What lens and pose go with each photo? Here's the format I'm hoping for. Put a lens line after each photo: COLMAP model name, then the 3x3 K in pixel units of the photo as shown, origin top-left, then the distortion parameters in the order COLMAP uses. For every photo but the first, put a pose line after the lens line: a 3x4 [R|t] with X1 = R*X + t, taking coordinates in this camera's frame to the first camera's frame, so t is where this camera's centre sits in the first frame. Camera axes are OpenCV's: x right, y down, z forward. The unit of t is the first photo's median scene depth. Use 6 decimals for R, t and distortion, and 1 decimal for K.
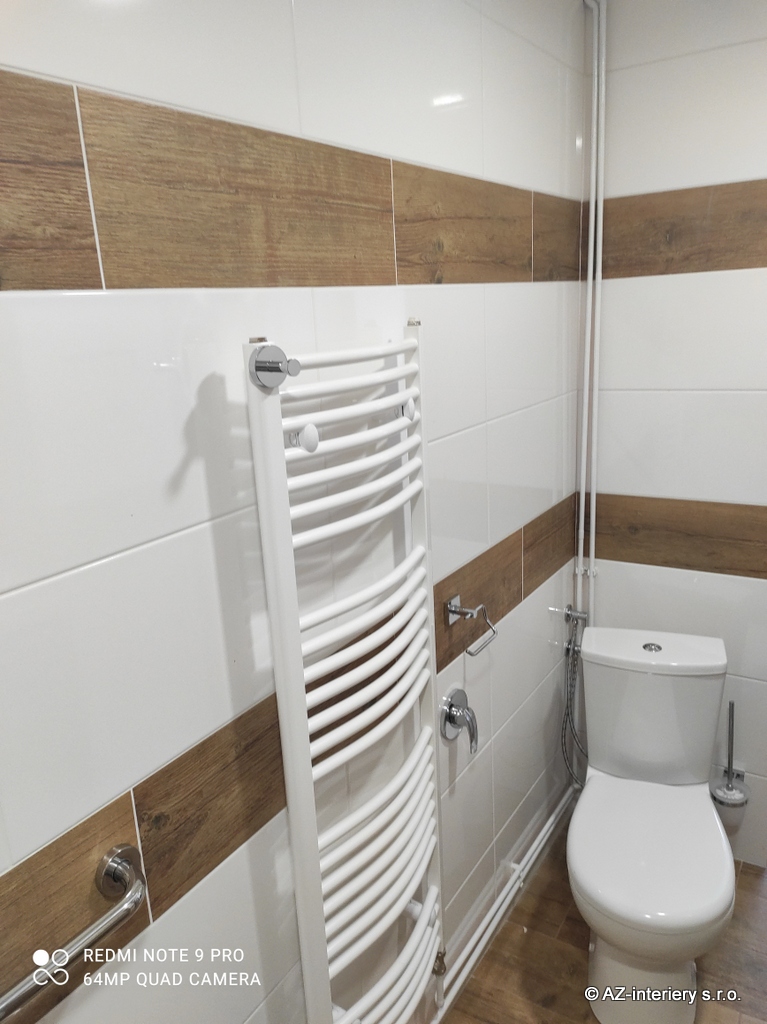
lens RADIAL K [[756.4, 0, 390.8], [0, 756.4, 511.9], [0, 0, 1]] dist [0.050231, -0.050878]
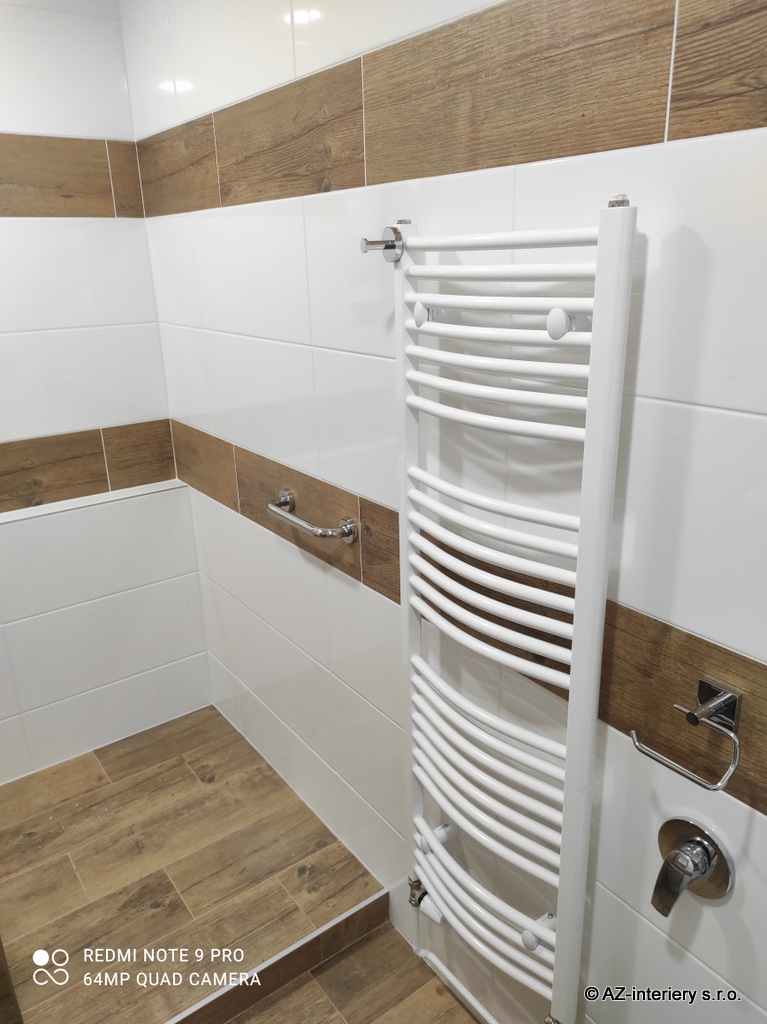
lens RADIAL K [[757.0, 0, 383.5], [0, 757.0, 512.0], [0, 0, 1]] dist [0.051927, -0.057125]
pose [[-0.363702, 0.360525, -0.858919, 0.998344], [-0.200063, 0.870318, 0.450024, -0.341953], [0.909778, 0.335513, -0.244409, 1.333001]]
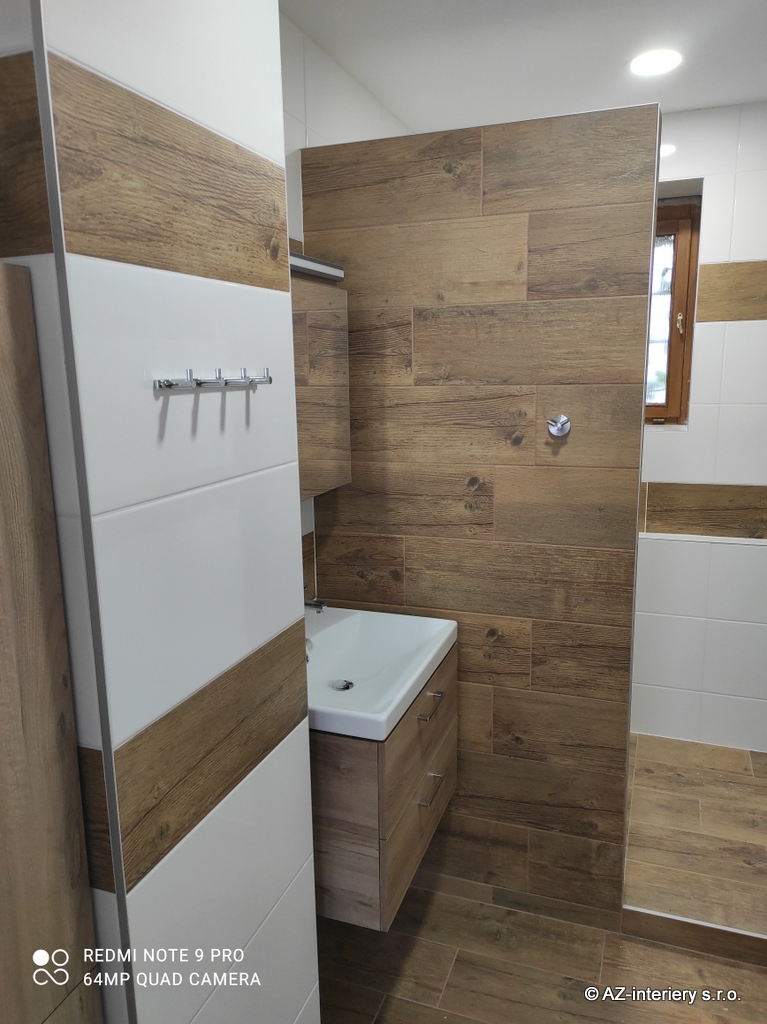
lens RADIAL K [[757.0, 0, 383.5], [0, 757.0, 512.0], [0, 0, 1]] dist [0.051927, -0.057125]
pose [[-0.976983, 0.109101, -0.183308, 1.290384], [0.015777, 0.893917, 0.447955, -0.517889], [0.212734, 0.434752, -0.875063, 1.966739]]
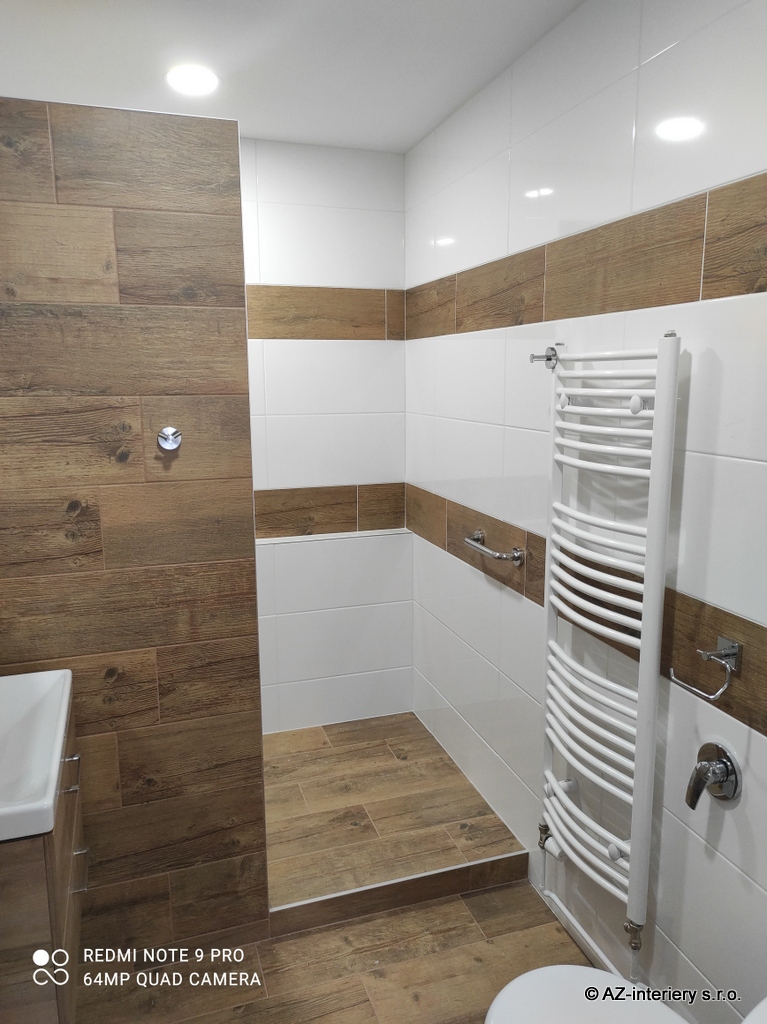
lens RADIAL K [[754.2, 0, 388.2], [0, 754.2, 511.7], [0, 0, 1]] dist [0.050703, -0.052404]
pose [[-0.632452, 0.195224, -0.749594, 1.526834], [-0.164964, 0.911572, 0.376594, -0.459826], [0.756830, 0.361834, -0.544321, 1.749330]]
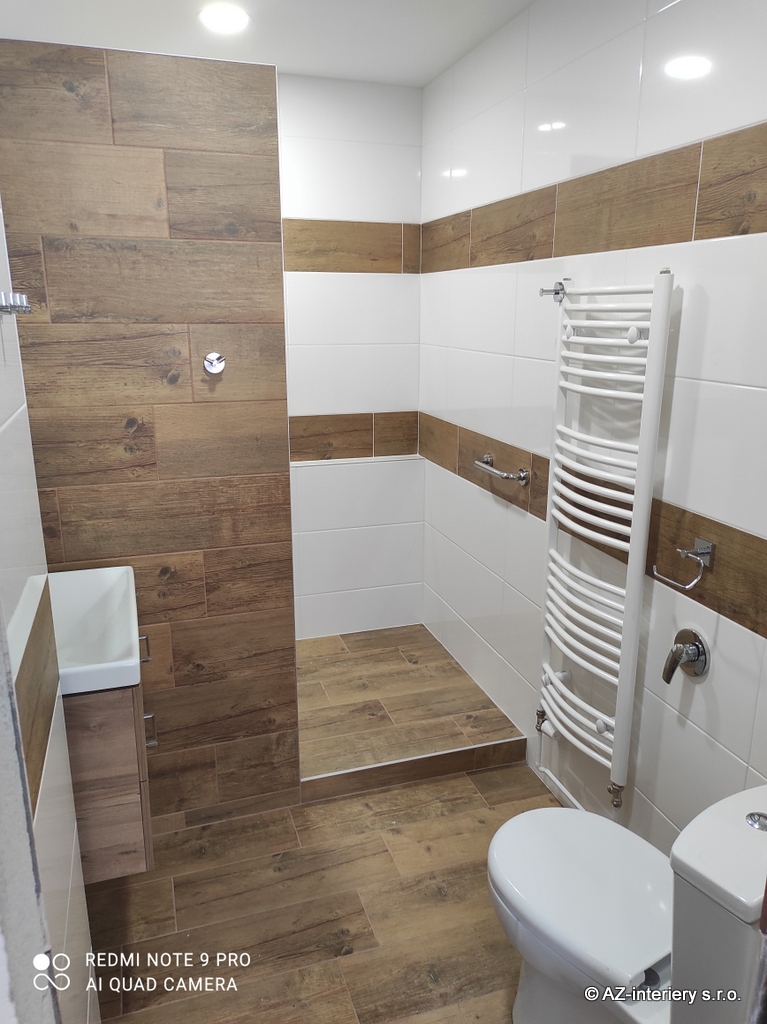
lens RADIAL K [[756.4, 0, 390.8], [0, 756.4, 511.9], [0, 0, 1]] dist [0.050231, -0.050878]
pose [[-0.634540, 0.251092, -0.730966, 1.733104], [-0.172687, 0.875789, 0.450748, -0.495275], [0.753351, 0.412246, -0.512363, 1.852704]]
